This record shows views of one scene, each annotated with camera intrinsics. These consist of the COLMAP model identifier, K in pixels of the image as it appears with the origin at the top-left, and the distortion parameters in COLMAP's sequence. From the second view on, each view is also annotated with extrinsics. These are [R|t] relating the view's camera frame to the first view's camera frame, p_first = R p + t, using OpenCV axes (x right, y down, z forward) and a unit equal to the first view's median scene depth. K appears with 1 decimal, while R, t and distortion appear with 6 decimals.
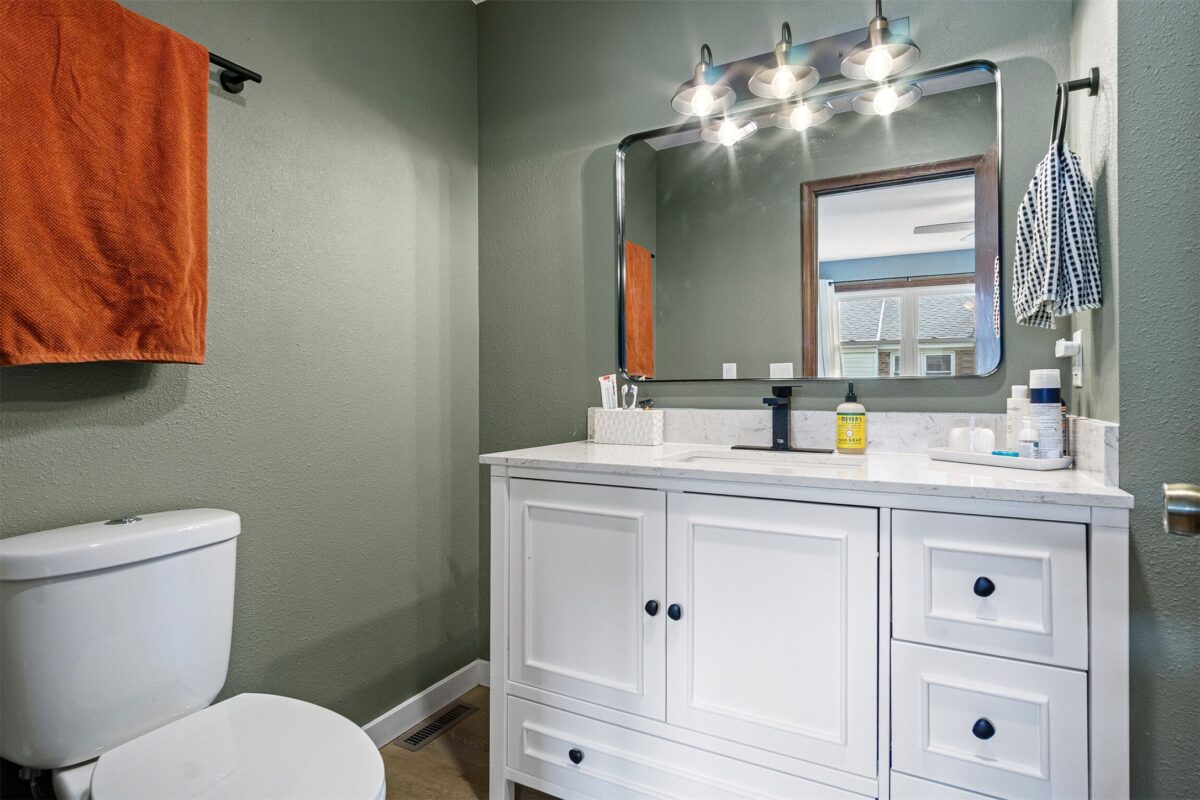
lens RADIAL K [[644.7, 0, 589.2], [0, 644.7, 381.1], [0, 0, 1]] dist [-0.006081, 0.004694]
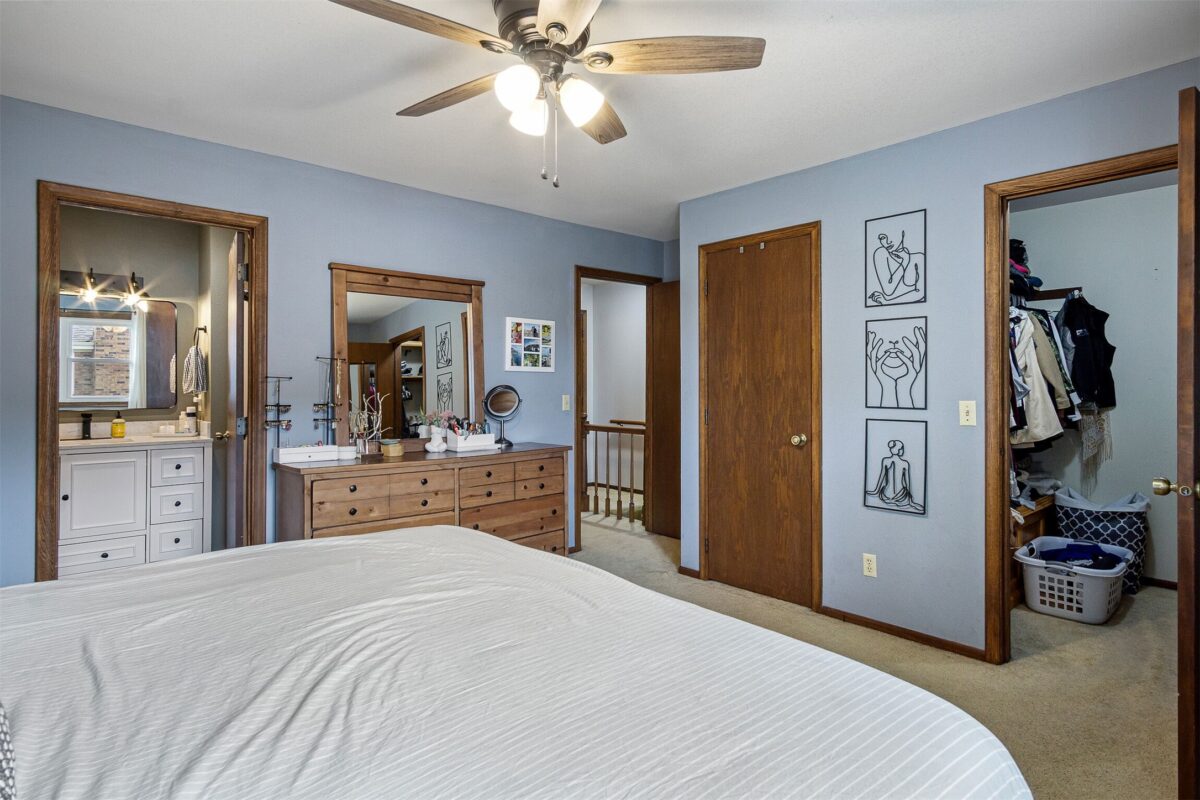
lens RADIAL K [[655.0, 0, 600.8], [0, 655.0, 391.8], [0, 0, 1]] dist [-0.019957, 0.000626]
pose [[0.341663, 0.001834, 0.939821, -1.743187], [-0.007933, 0.999968, 0.000932, -0.116579], [-0.939789, -0.007774, 0.341666, -2.160602]]
